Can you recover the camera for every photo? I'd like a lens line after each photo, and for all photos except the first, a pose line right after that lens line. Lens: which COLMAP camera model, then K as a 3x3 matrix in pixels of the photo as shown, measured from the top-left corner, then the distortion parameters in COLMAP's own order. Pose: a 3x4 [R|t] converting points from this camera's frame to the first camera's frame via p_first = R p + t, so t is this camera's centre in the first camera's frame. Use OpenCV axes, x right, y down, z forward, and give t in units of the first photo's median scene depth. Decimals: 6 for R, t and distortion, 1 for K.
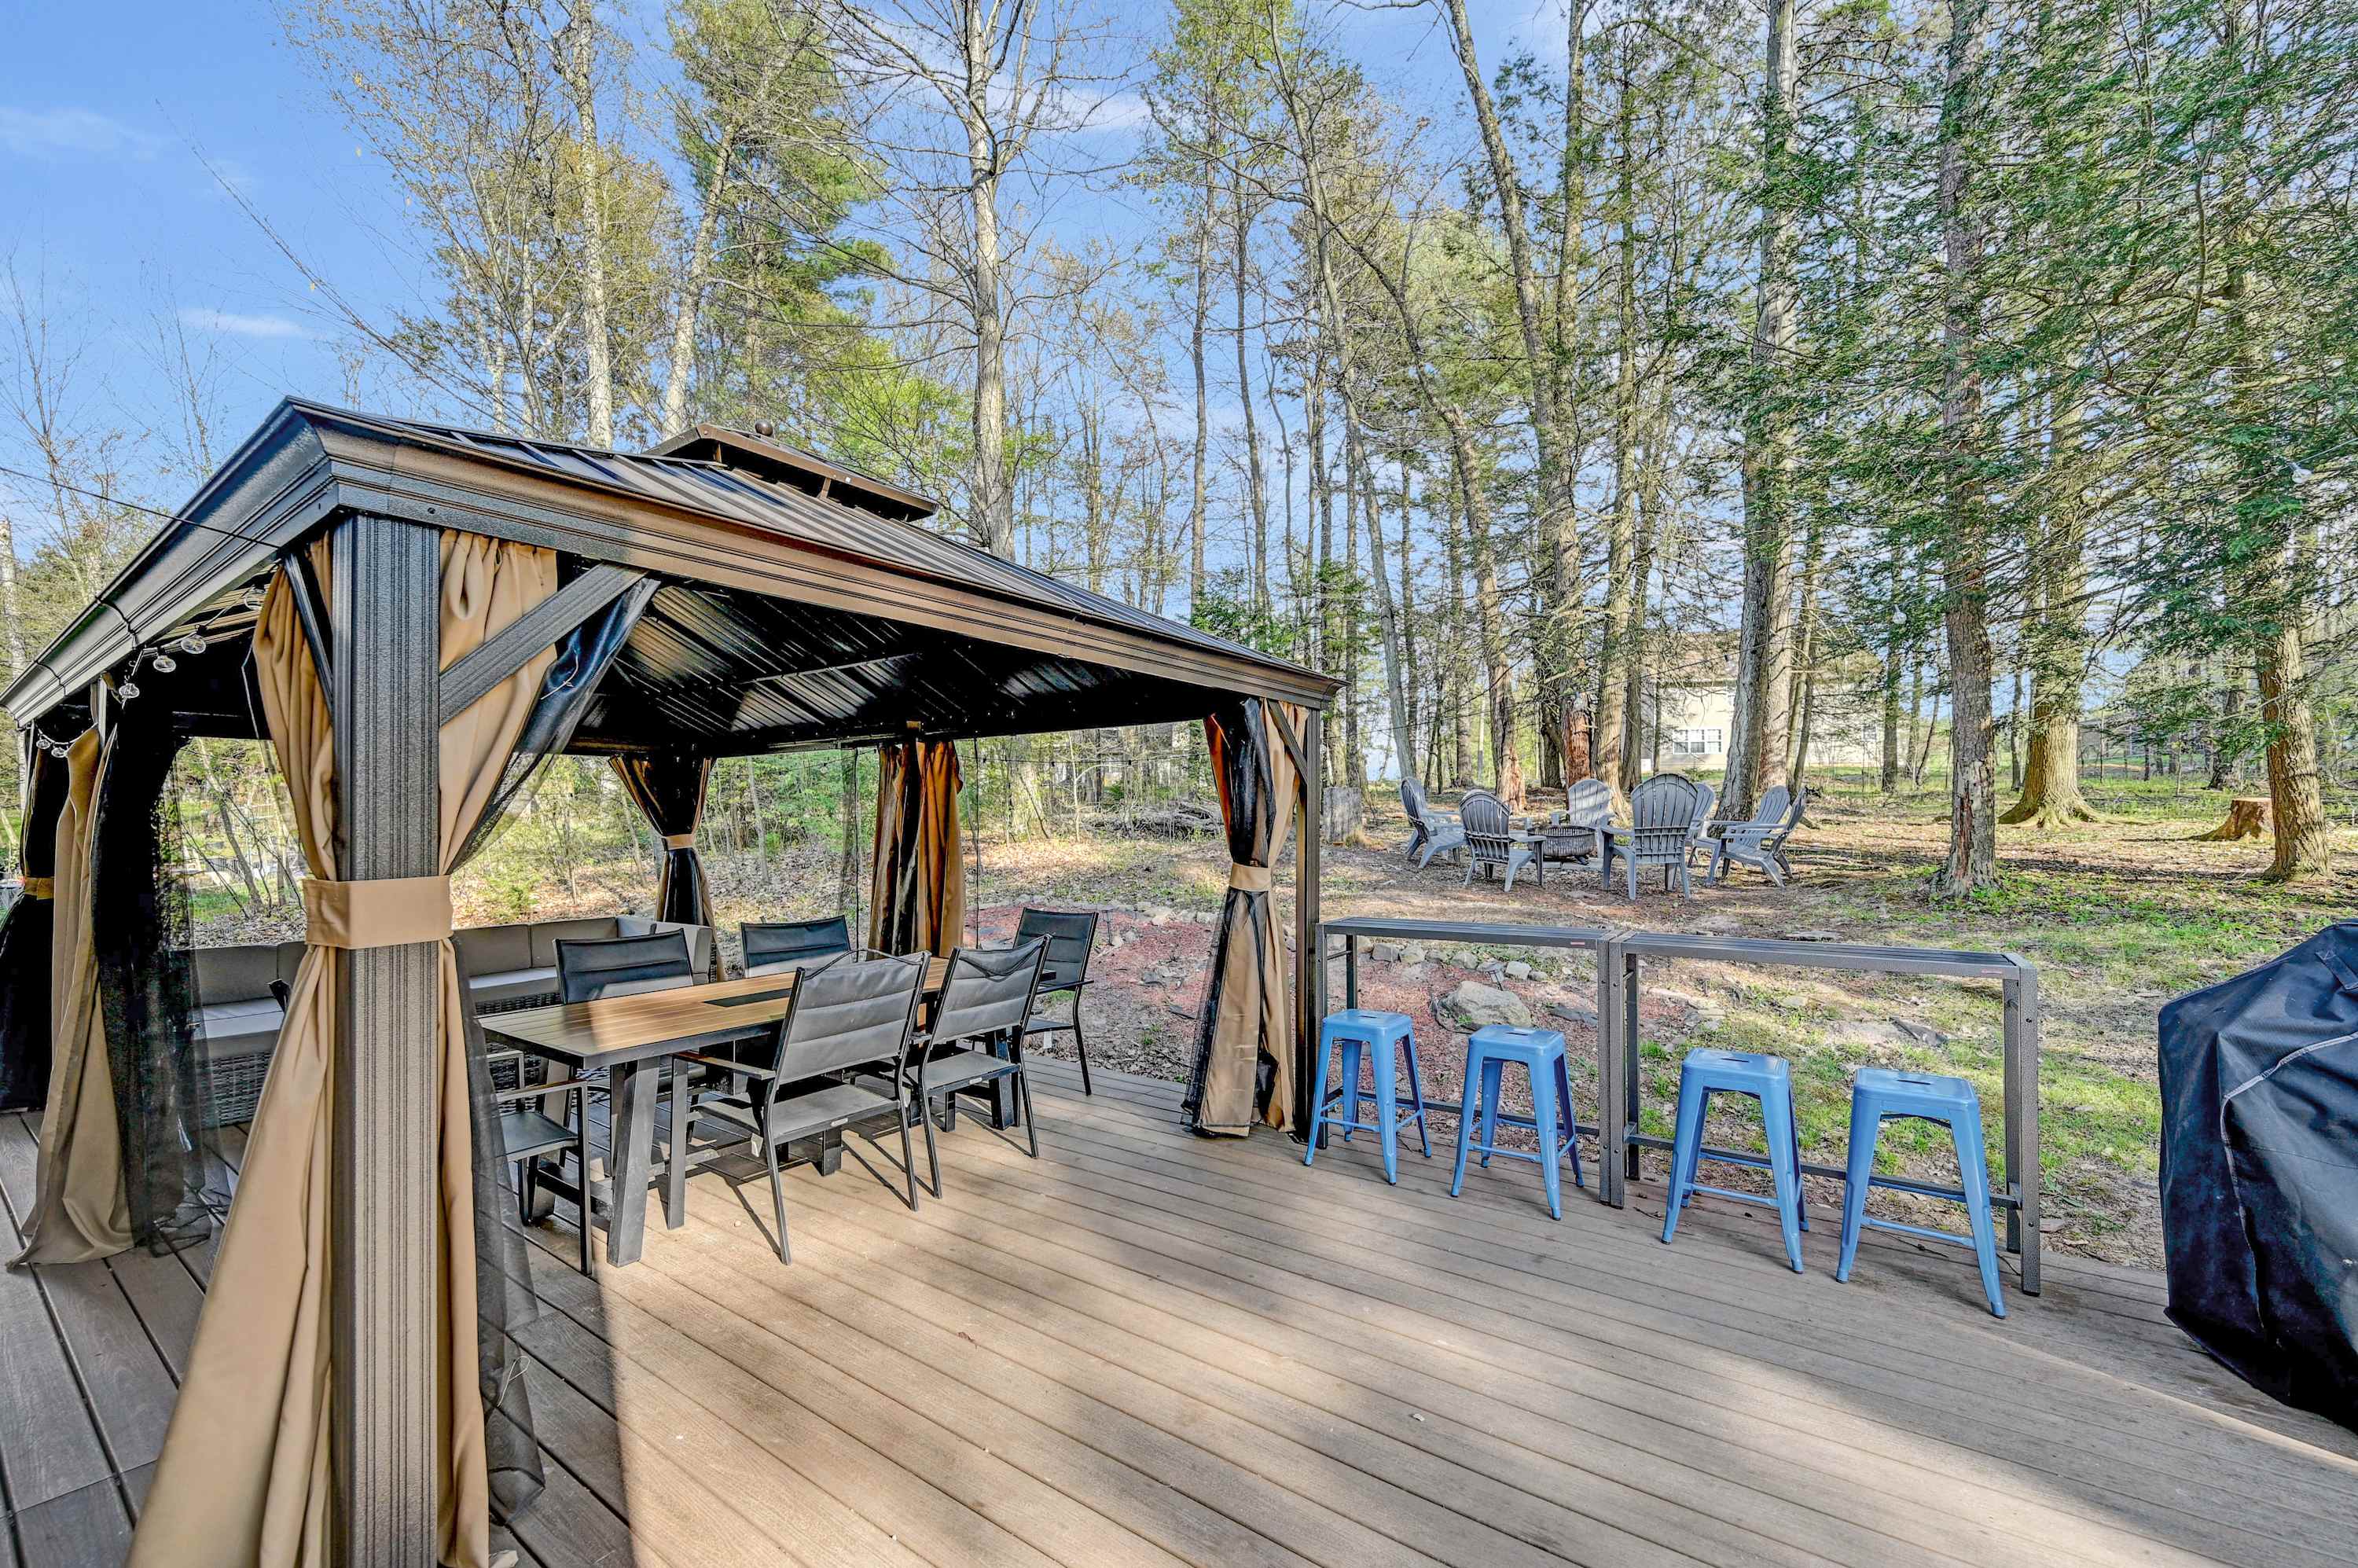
lens RADIAL K [[950.7, 0, 1181.4], [0, 950.7, 791.4], [0, 0, 1]] dist [-0.001078, 0.000003]
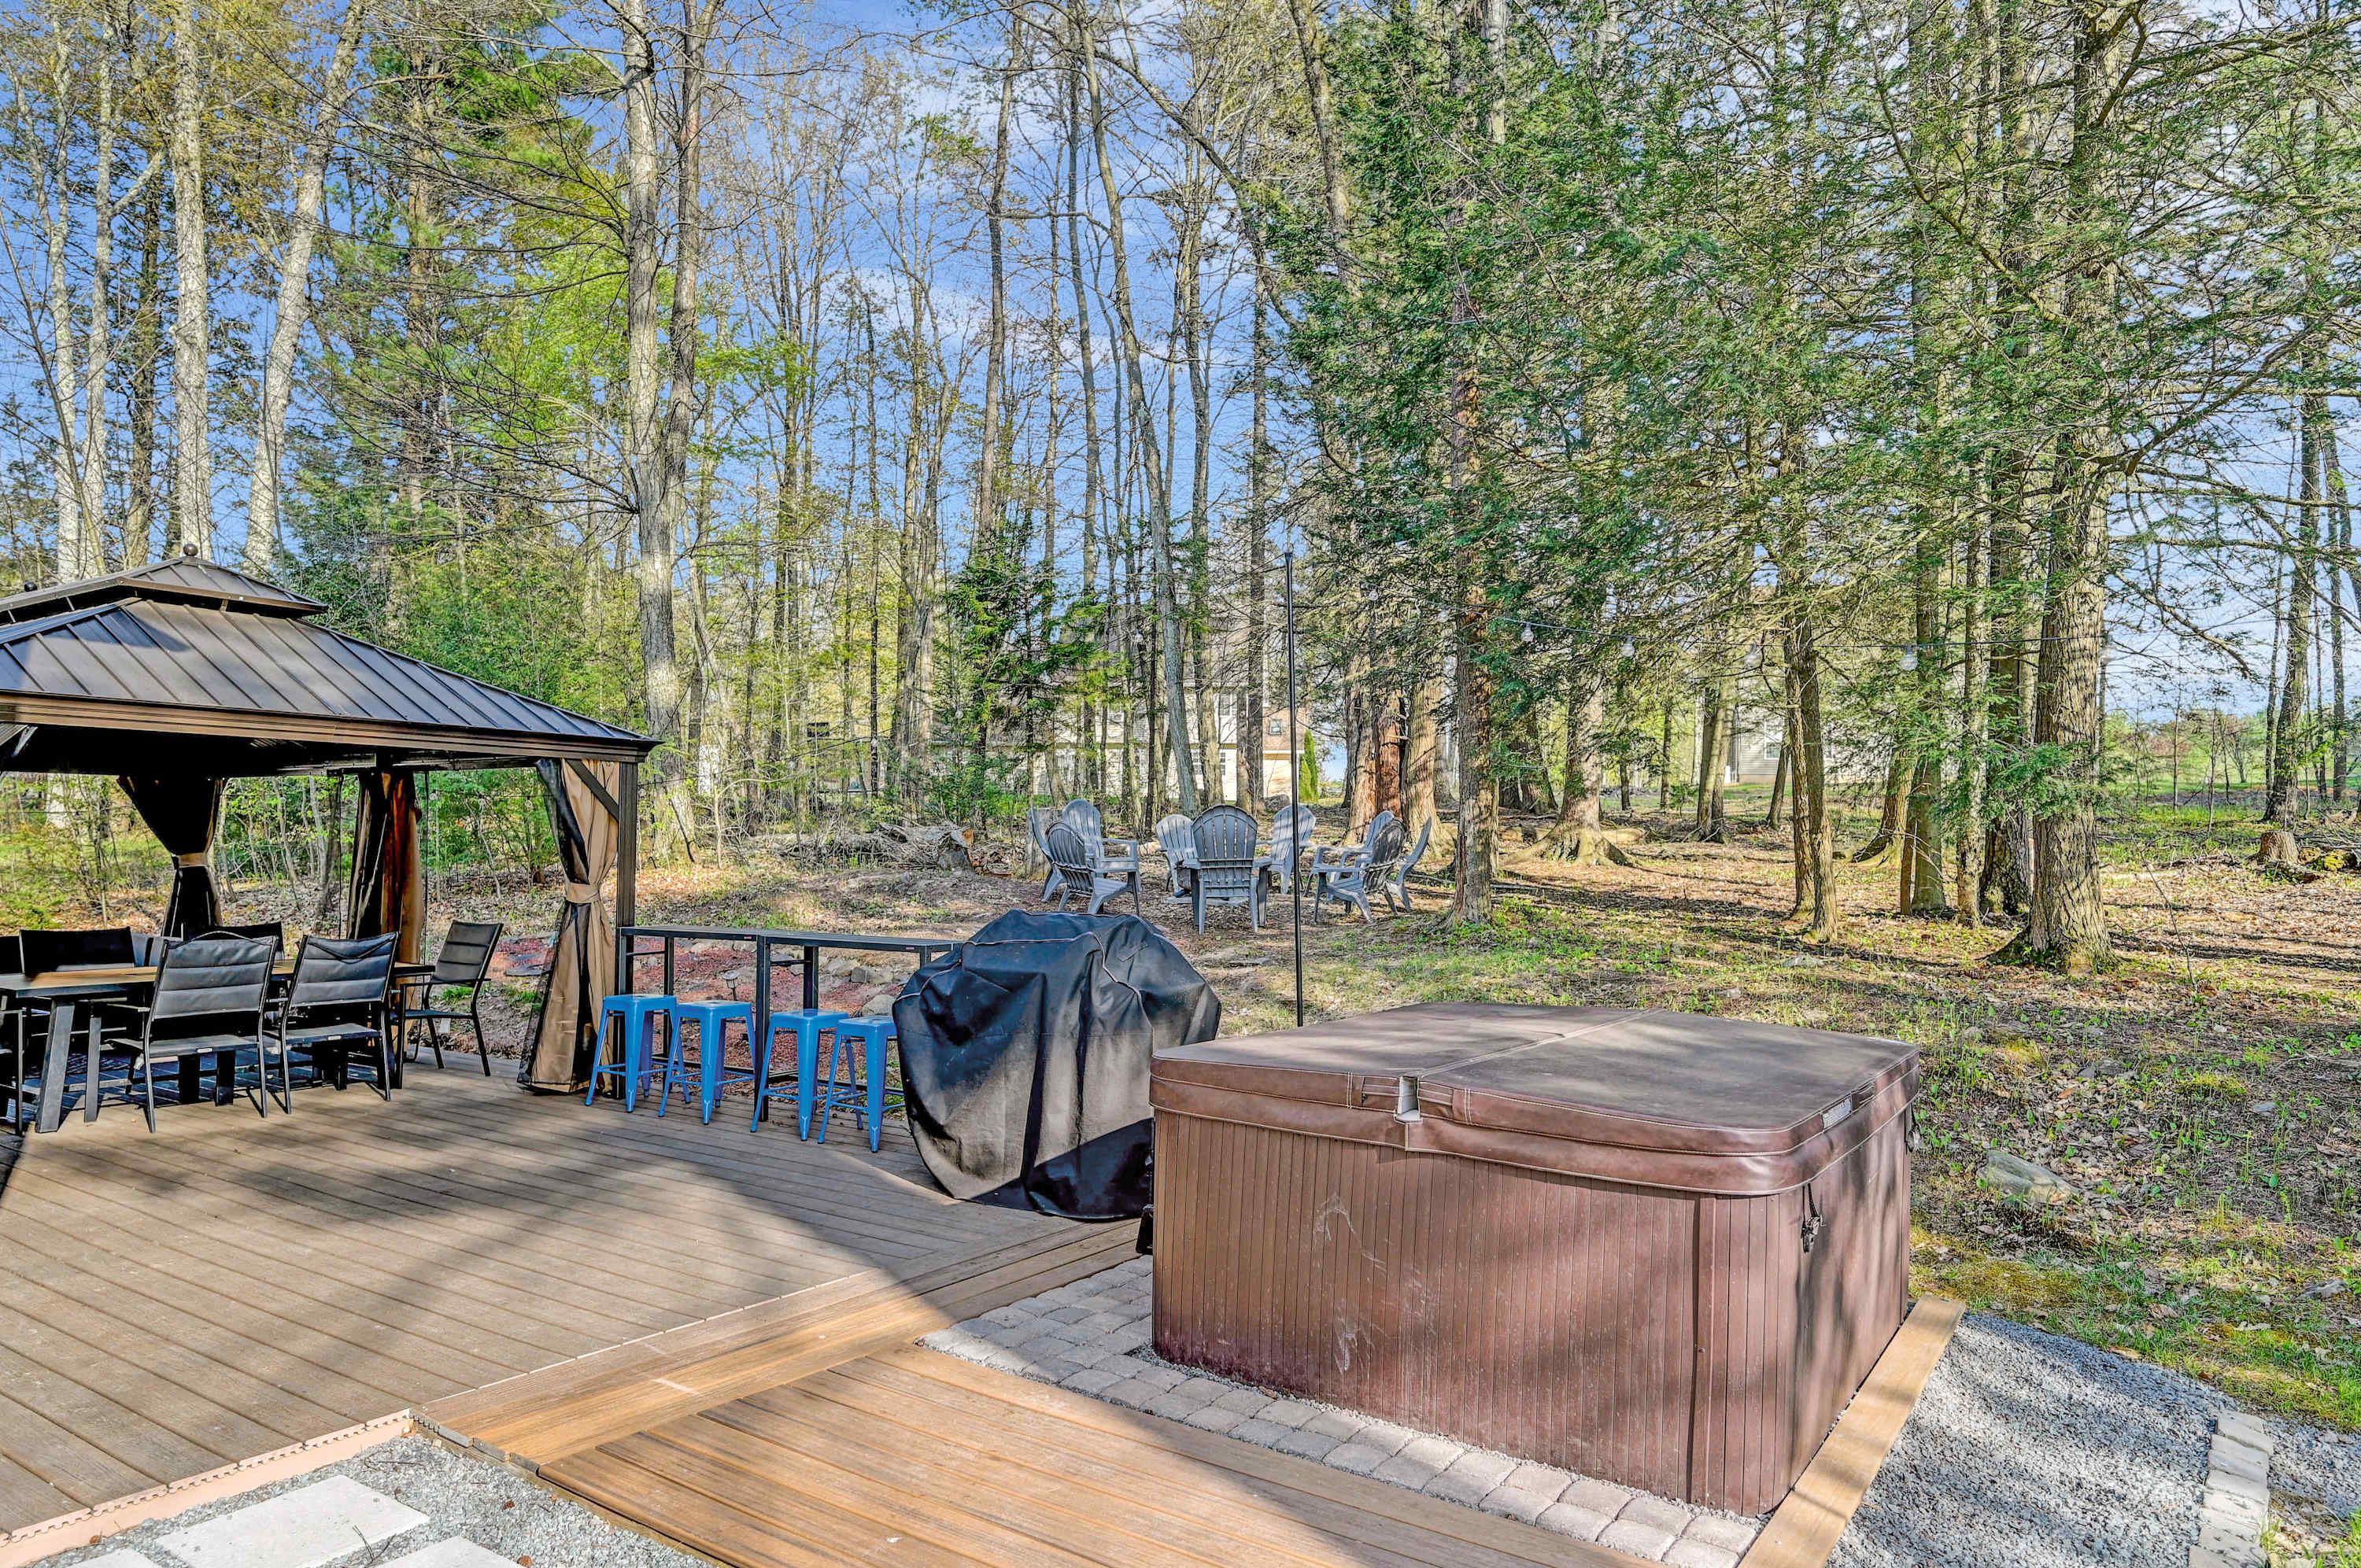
lens RADIAL K [[1455.4, 0, 1180.5], [0, 1455.4, 784.0], [0, 0, 1]] dist [-0.004161, -0.001062]
pose [[0.999488, 0.014159, 0.028697, 0.825003], [-0.013872, 0.999852, -0.010169, -0.047770], [-0.028837, 0.009766, 0.999536, -0.990139]]
